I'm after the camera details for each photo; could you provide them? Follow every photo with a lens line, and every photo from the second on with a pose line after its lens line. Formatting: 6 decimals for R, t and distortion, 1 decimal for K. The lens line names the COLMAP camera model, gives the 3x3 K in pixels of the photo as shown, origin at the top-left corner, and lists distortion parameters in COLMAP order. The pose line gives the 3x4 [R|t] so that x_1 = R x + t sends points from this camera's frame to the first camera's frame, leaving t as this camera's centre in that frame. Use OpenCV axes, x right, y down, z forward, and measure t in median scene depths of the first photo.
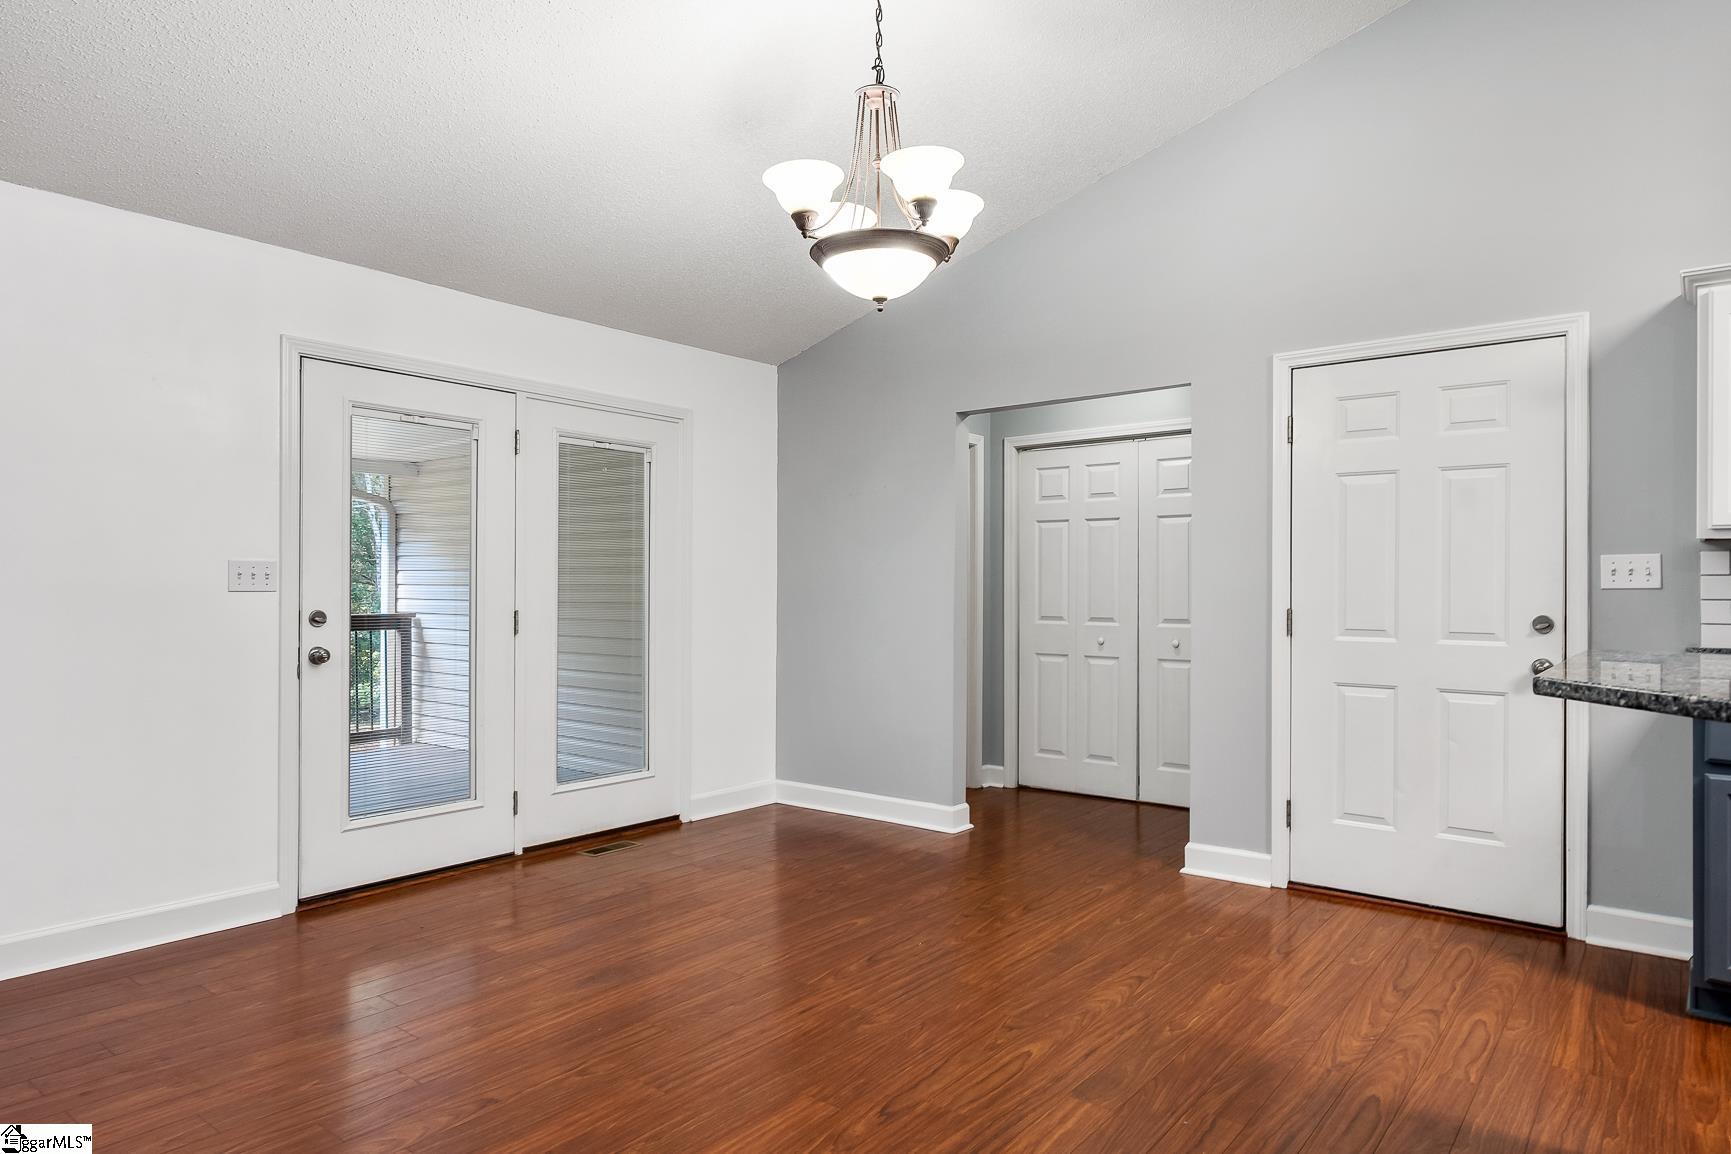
lens RADIAL K [[1046.2, 0, 865.5], [0, 1046.2, 577.0], [0, 0, 1]] dist [0.001726, 0.000040]
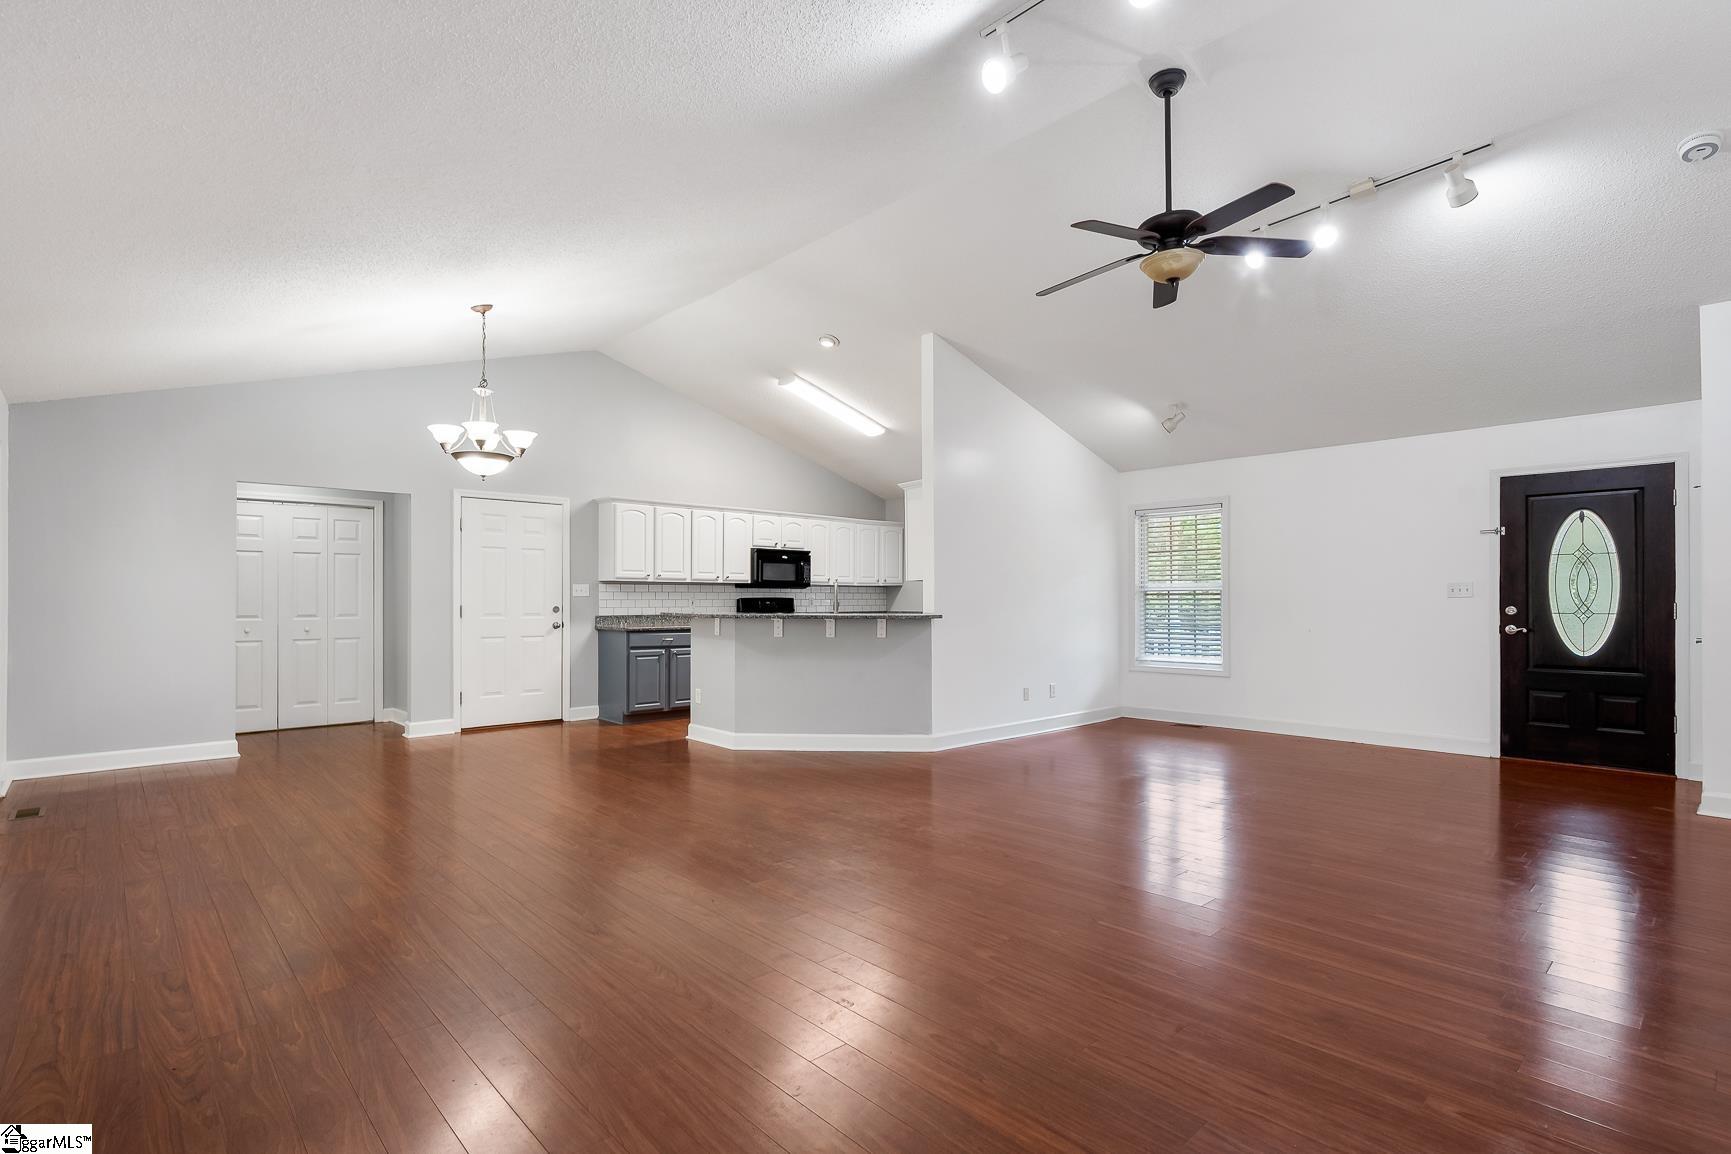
lens RADIAL K [[831.4, 0, 868.8], [0, 831.4, 594.6], [0, 0, 1]] dist [-0.002855, 0.001852]
pose [[0.137334, -0.000767, 0.990524, -1.210410], [-0.011201, 0.999935, 0.002327, -0.006658], [-0.990461, -0.011414, 0.137317, -0.092347]]
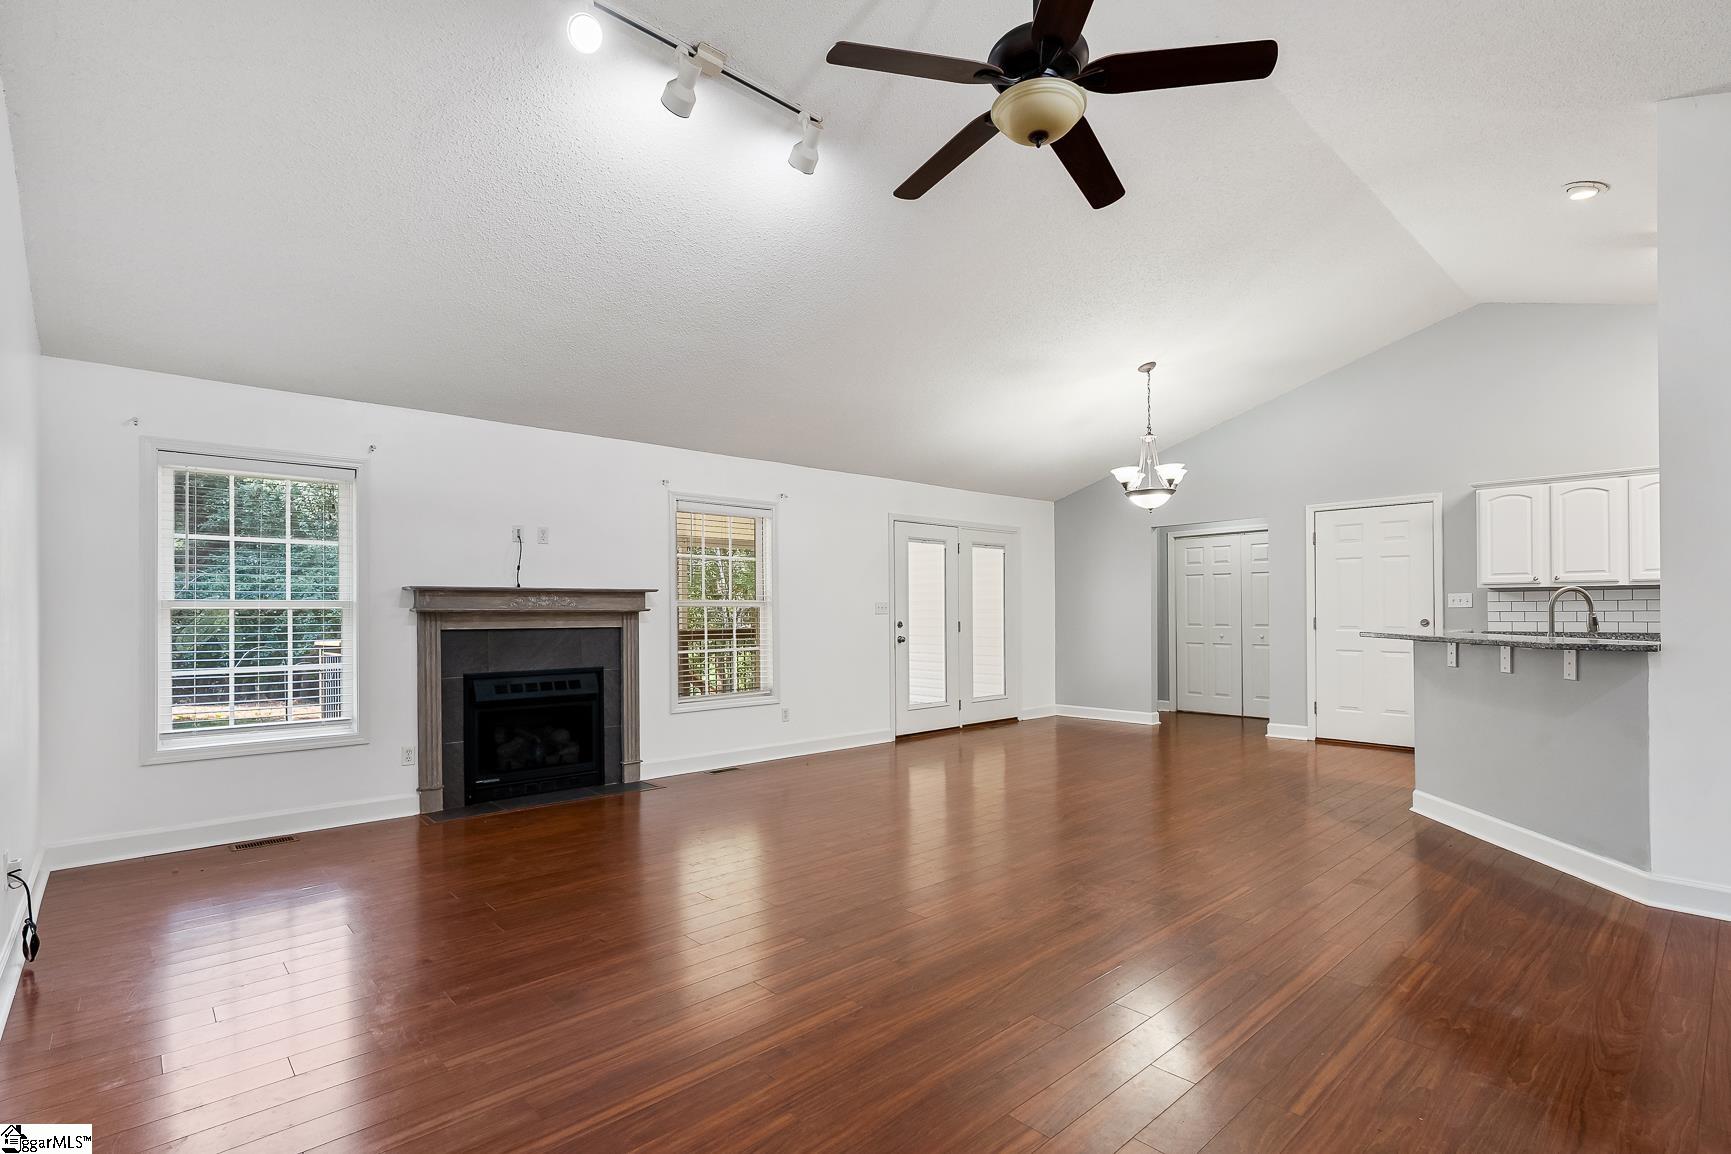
lens RADIAL K [[831.4, 0, 868.8], [0, 831.4, 594.6], [0, 0, 1]] dist [-0.002855, 0.001852]
pose [[0.988475, -0.012697, -0.150848, -0.277721], [0.011681, 0.999903, -0.007624, -0.016840], [0.150930, 0.005774, 0.988528, -0.924920]]
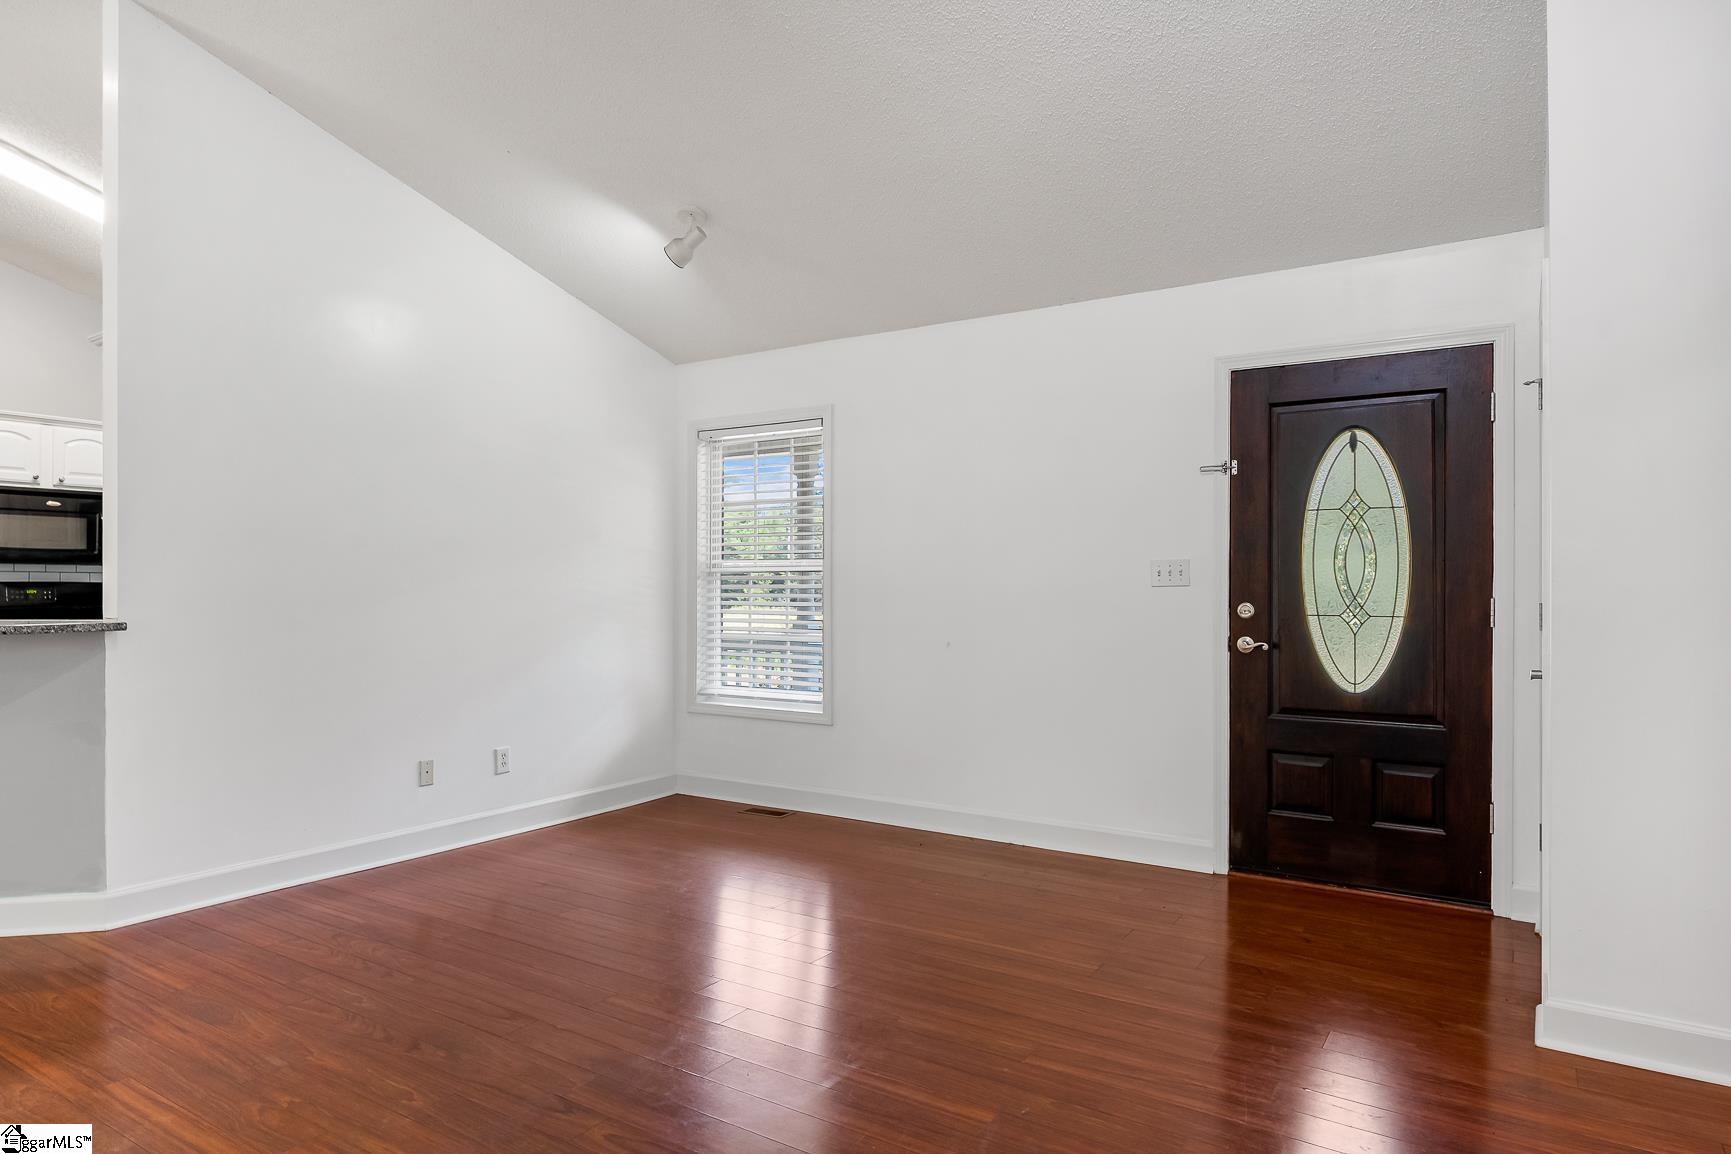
lens RADIAL K [[1038.1, 0, 865.5], [0, 1038.1, 577.0], [0, 0, 1]] dist [-0.003773, -0.000662]
pose [[-0.104931, 0.001427, 0.994479, -0.575491], [-0.016235, 0.999863, -0.003148, -0.011354], [-0.994347, -0.016475, -0.104893, -0.536416]]
